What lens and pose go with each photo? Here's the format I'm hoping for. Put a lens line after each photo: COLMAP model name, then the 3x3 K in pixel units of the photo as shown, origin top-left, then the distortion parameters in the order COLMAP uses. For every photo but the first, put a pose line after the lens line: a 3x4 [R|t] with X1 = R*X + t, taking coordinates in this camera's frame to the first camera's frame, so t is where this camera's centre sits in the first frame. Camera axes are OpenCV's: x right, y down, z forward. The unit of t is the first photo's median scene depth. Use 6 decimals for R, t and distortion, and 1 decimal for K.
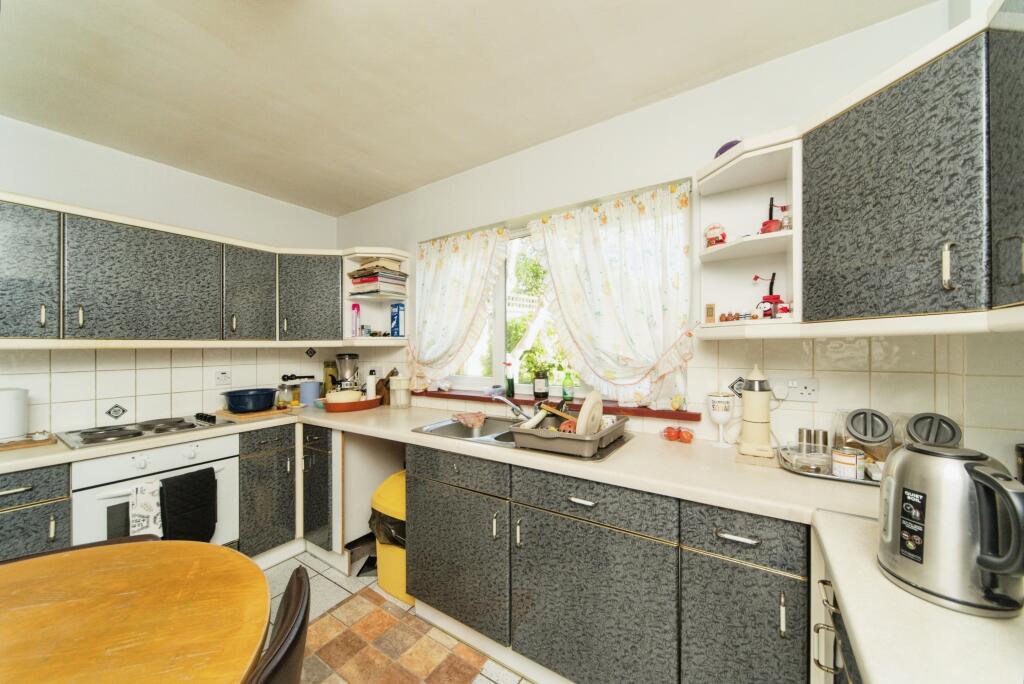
lens RADIAL K [[358.8, 0, 508.2], [0, 358.8, 346.1], [0, 0, 1]] dist [0.000628, -0.001673]
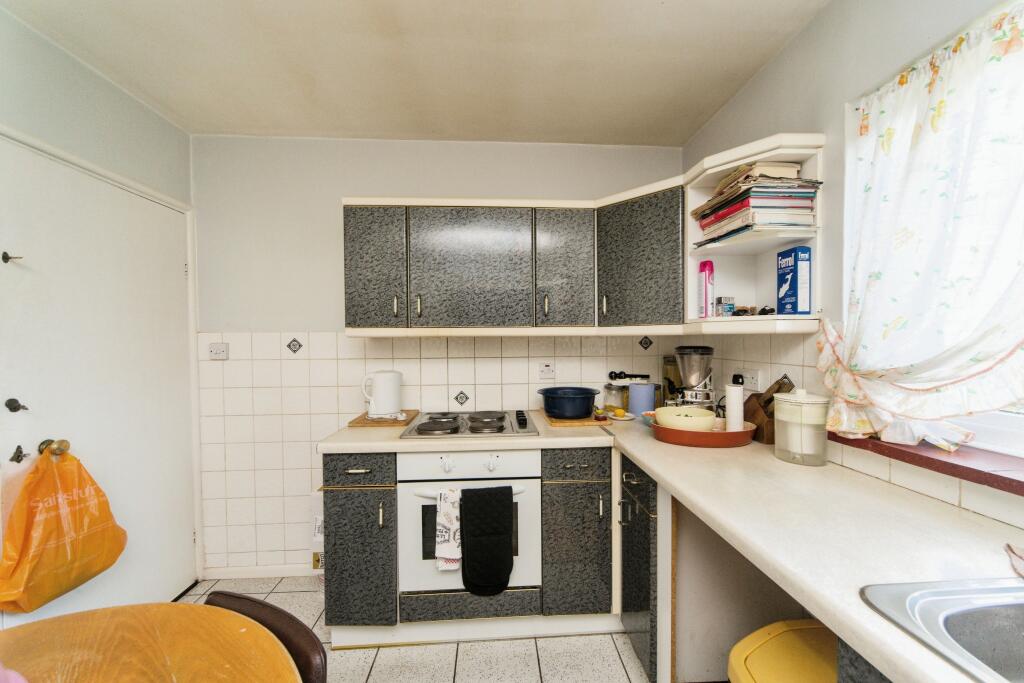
lens RADIAL K [[358.8, 0, 510.9], [0, 358.8, 339.9], [0, 0, 1]] dist [0.000628, -0.001673]
pose [[0.590334, 0.010733, -0.807087, -0.144292], [0.002539, 0.999882, 0.015154, 0.000627], [0.807155, -0.010995, 0.590237, 0.408498]]
